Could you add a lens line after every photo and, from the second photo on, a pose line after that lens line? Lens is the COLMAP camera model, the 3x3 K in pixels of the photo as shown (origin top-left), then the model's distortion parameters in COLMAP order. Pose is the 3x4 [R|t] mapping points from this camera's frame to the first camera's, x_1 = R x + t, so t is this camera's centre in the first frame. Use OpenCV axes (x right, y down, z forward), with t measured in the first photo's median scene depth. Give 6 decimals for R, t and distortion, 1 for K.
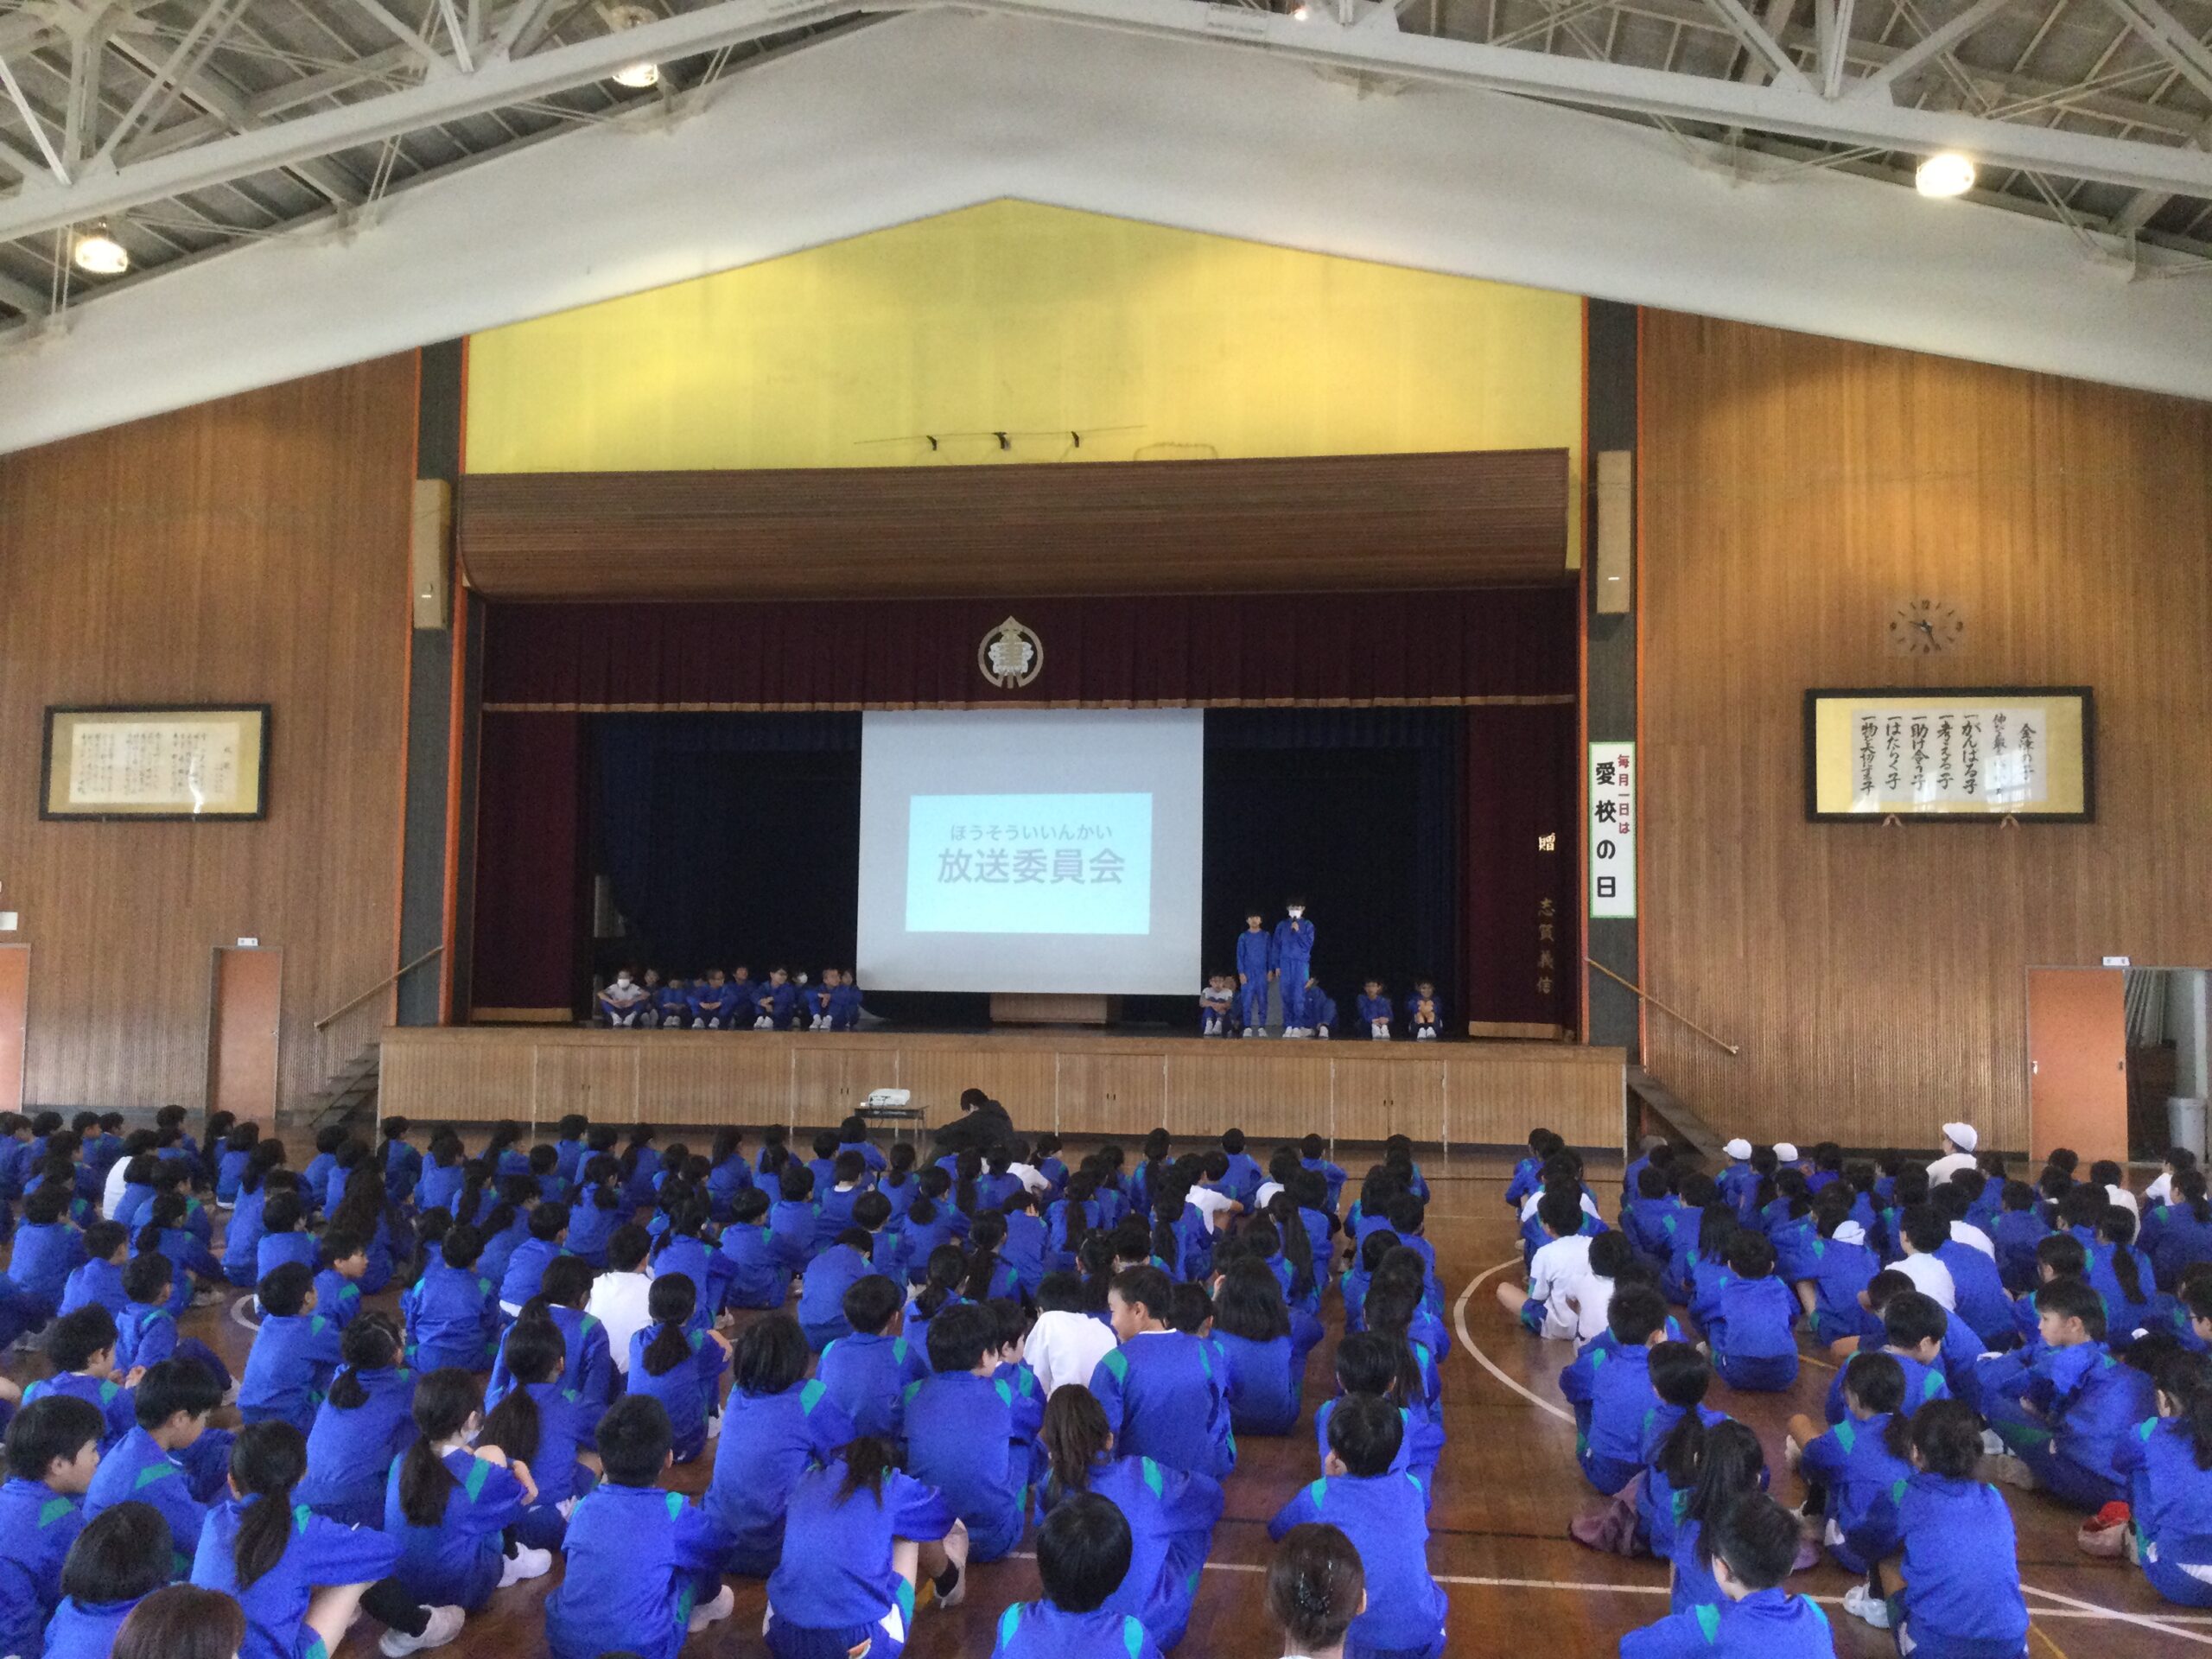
lens RADIAL K [[1994.7, 0, 1112.6], [0, 1994.7, 826.3], [0, 0, 1]] dist [0.072873, -0.018678]
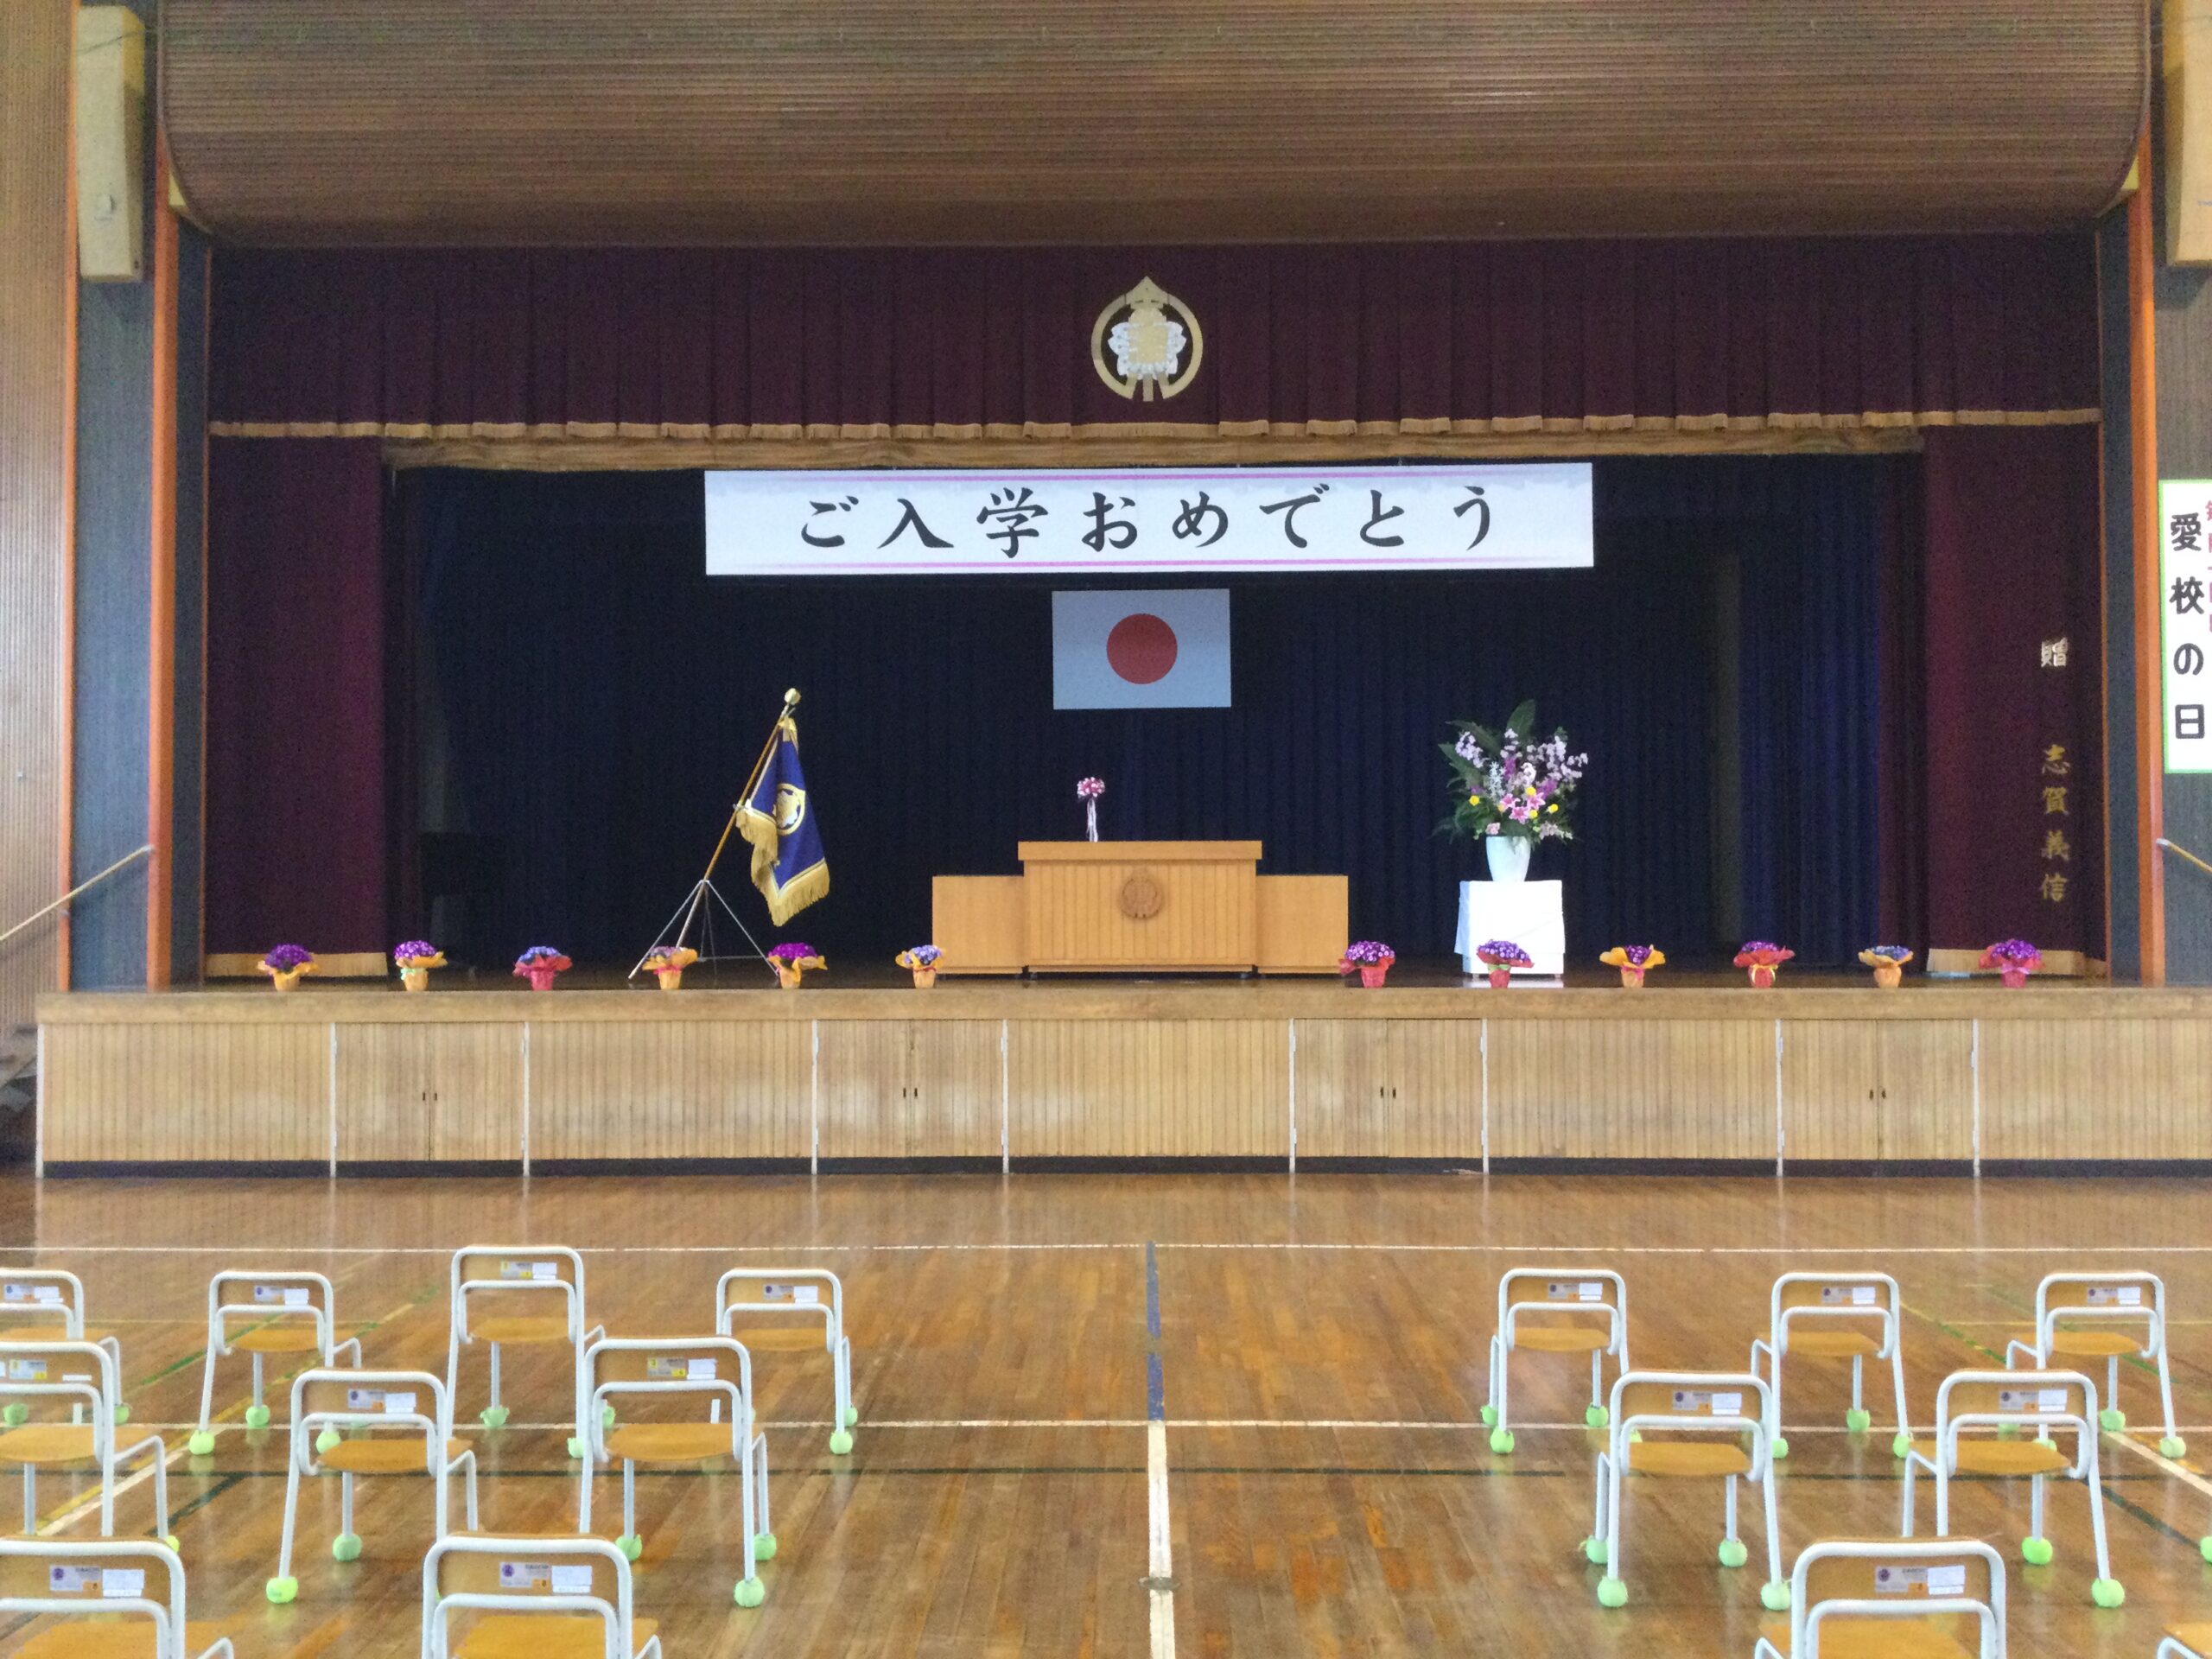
lens RADIAL K [[1963.9, 0, 1110.6], [0, 1963.9, 838.7], [0, 0, 1]] dist [0.111789, -0.224391]
pose [[0.991679, -0.012040, 0.128171, -0.143031], [0.005654, 0.998730, 0.050072, 0.031990], [-0.128611, -0.048931, 0.990487, 0.429262]]
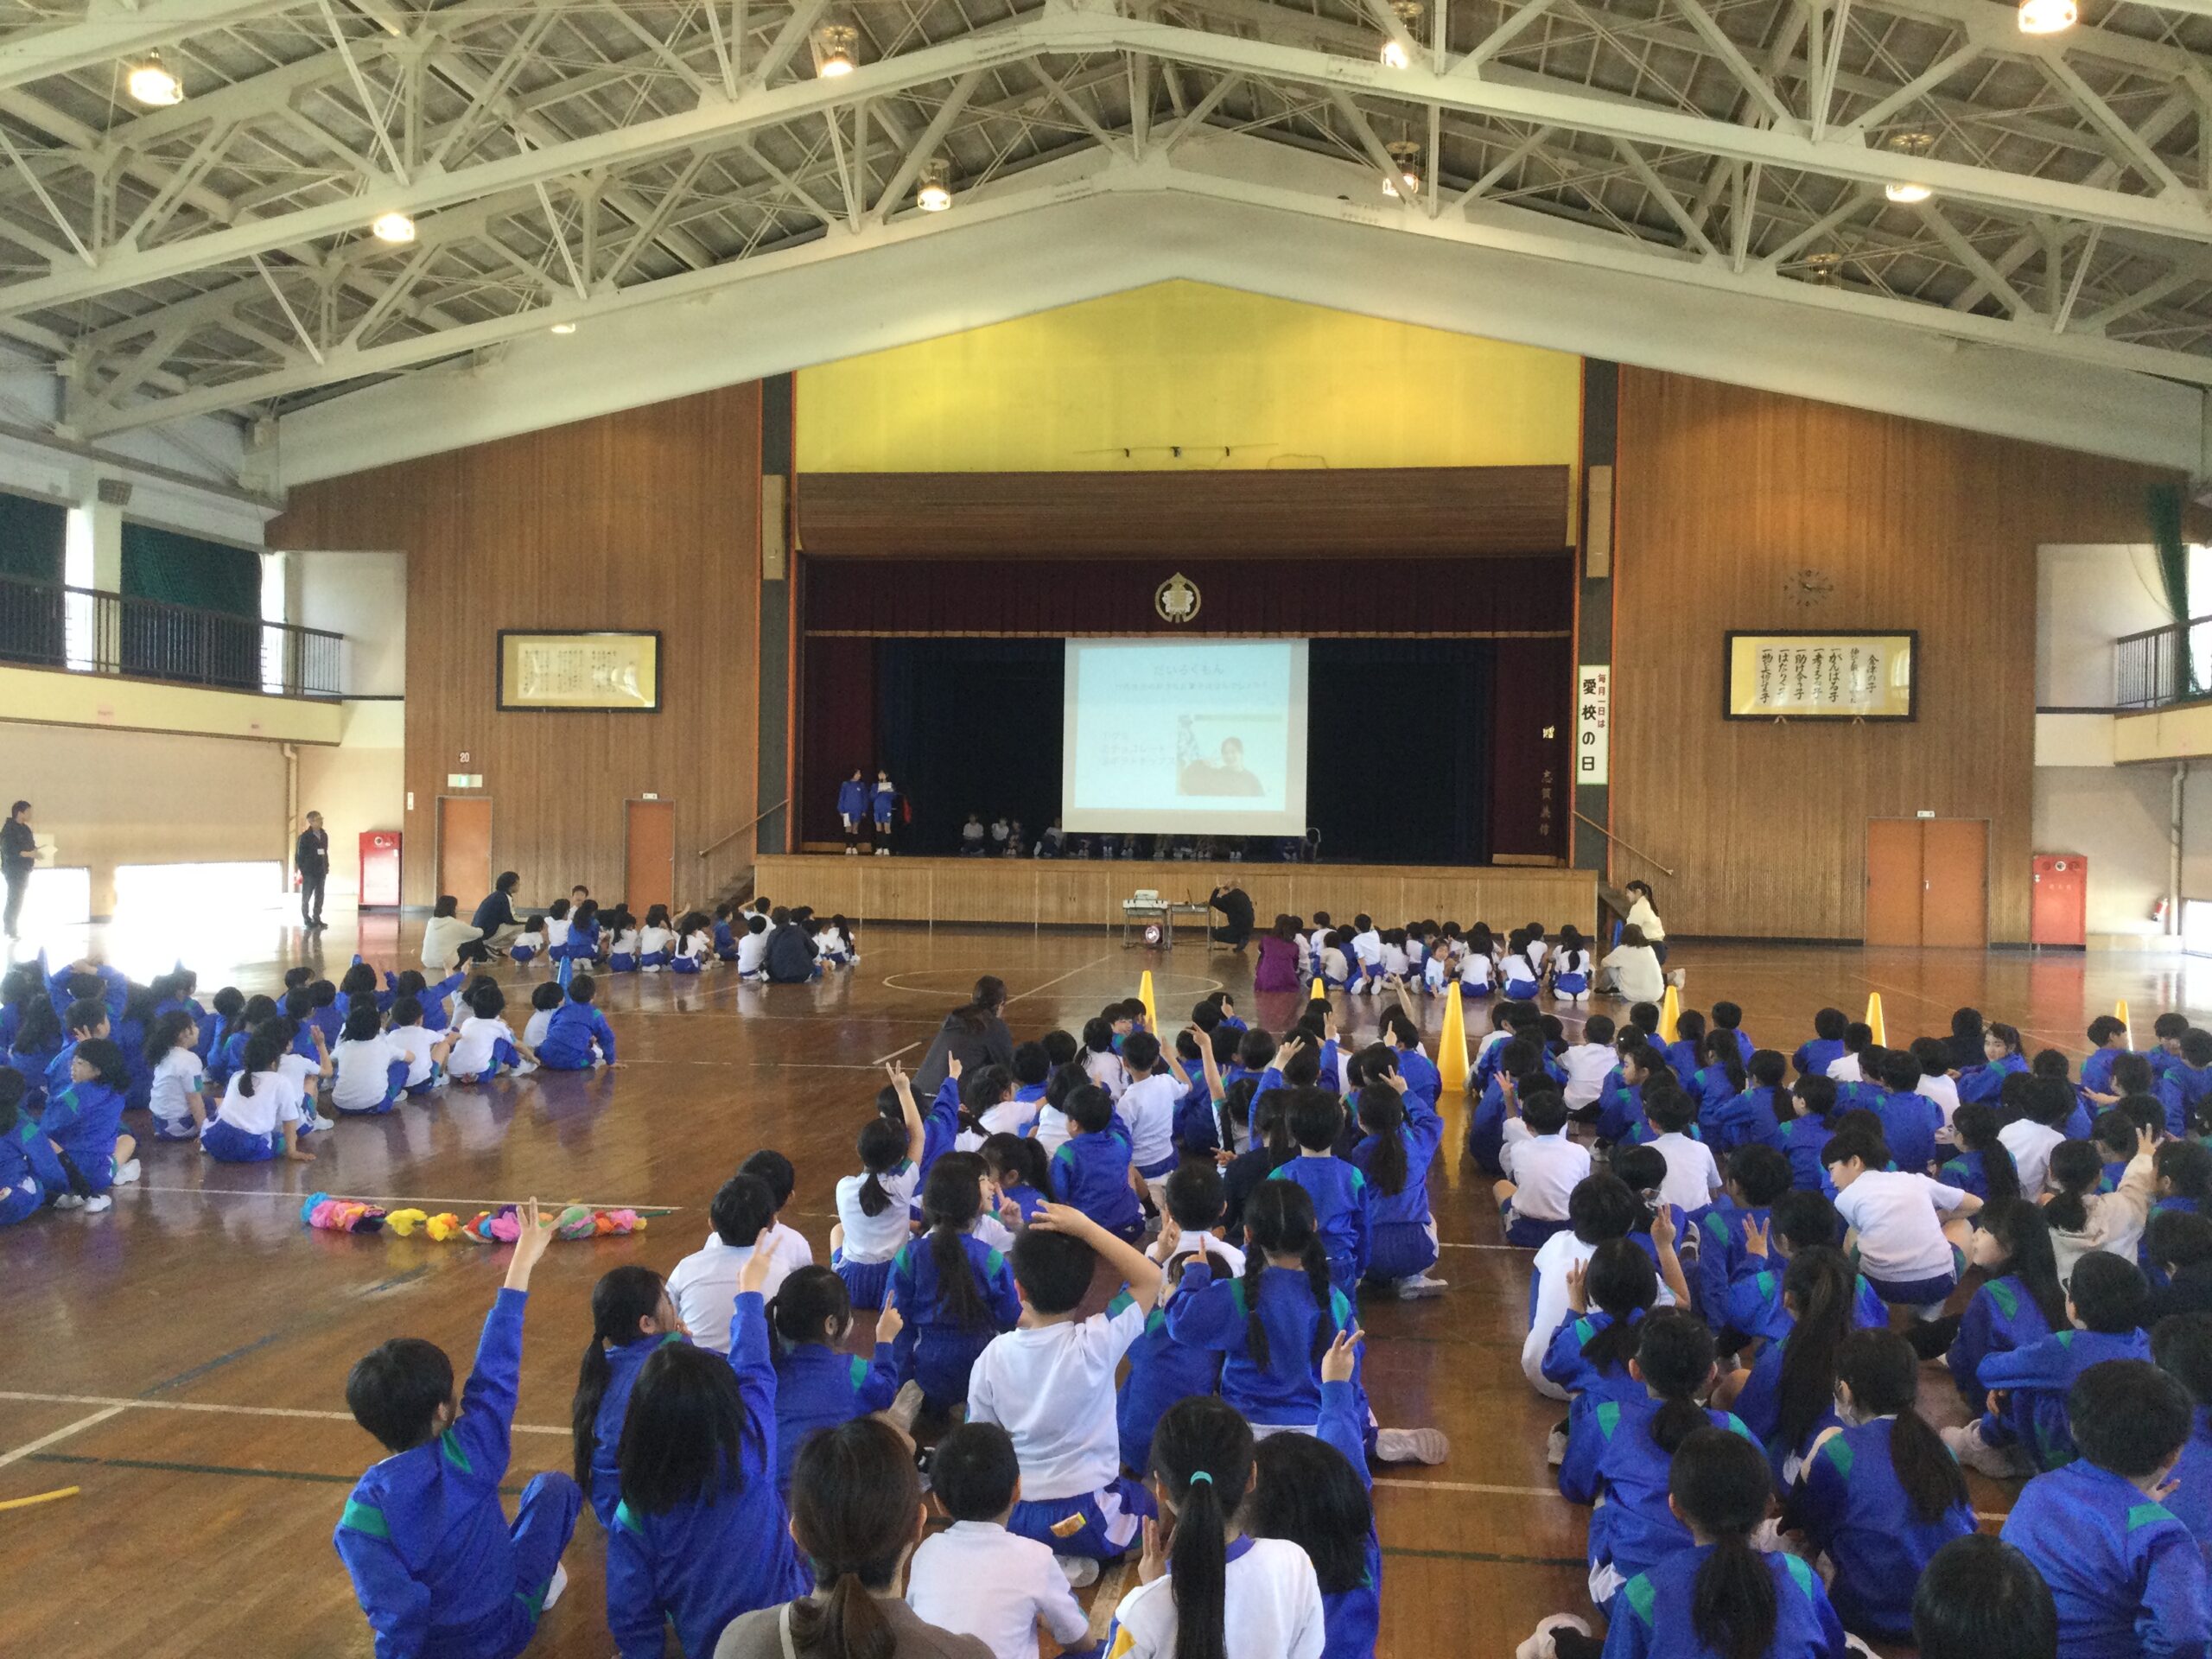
lens RADIAL K [[1998.8, 0, 1106.0], [0, 1998.8, 829.5], [0, 0, 1]] dist [0.075938, -0.010202]
pose [[0.999995, 0.003152, 0.000893, -0.106970], [-0.003213, 0.996821, 0.079608, -0.036542], [-0.000640, -0.079610, 0.996826, -0.464162]]
